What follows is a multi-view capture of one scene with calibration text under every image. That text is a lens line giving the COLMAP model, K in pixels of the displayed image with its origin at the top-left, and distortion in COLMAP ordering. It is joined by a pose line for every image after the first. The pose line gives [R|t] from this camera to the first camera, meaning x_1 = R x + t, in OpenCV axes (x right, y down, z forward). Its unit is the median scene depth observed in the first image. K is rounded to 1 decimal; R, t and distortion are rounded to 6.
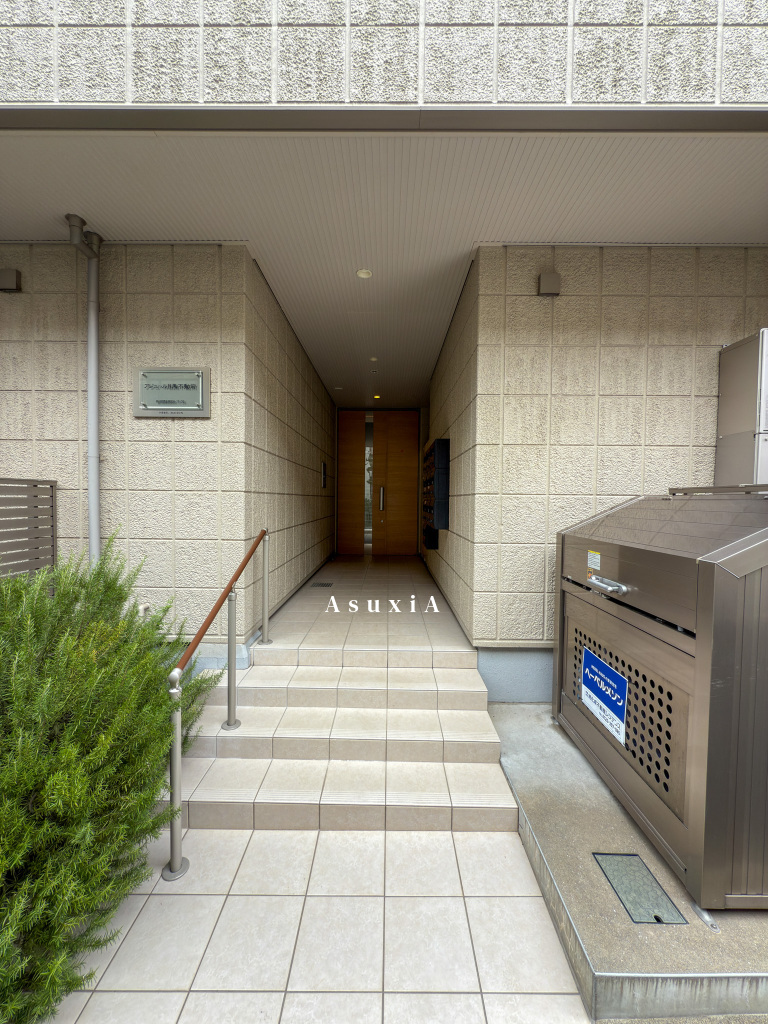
lens RADIAL K [[409.1, 0, 385.9], [0, 409.1, 512.8], [0, 0, 1]] dist [-0.002740, 0.000472]
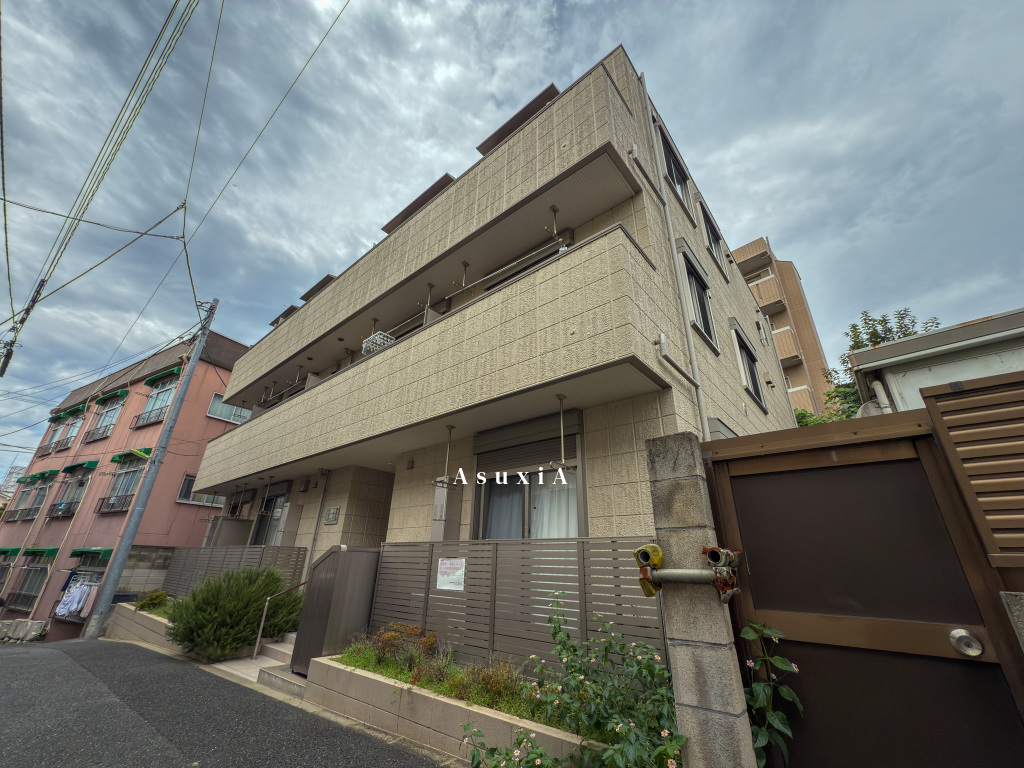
lens RADIAL K [[409.1, 0, 514.1], [0, 409.1, 384.1], [0, 0, 1]] dist [-0.002740, 0.000472]
pose [[0.768325, -0.256861, -0.586258, 2.570489], [-0.038197, 0.895910, -0.442590, 0.126870], [0.638919, 0.362446, 0.678539, -0.564041]]
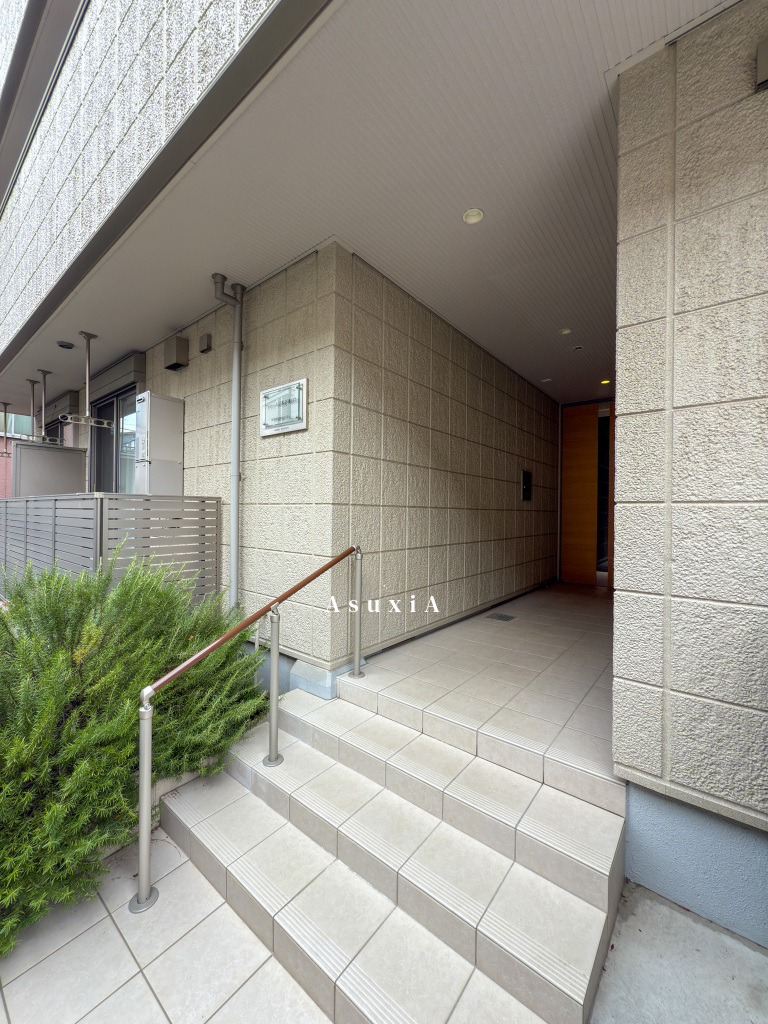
lens RADIAL K [[409.1, 0, 382.4], [0, 409.1, 511.8], [0, 0, 1]] dist [-0.002740, 0.000472]
pose [[0.780731, -0.001621, -0.624865, 0.321311], [-0.024264, 0.999164, -0.032908, -0.006789], [0.624396, 0.040854, 0.780039, 0.357974]]
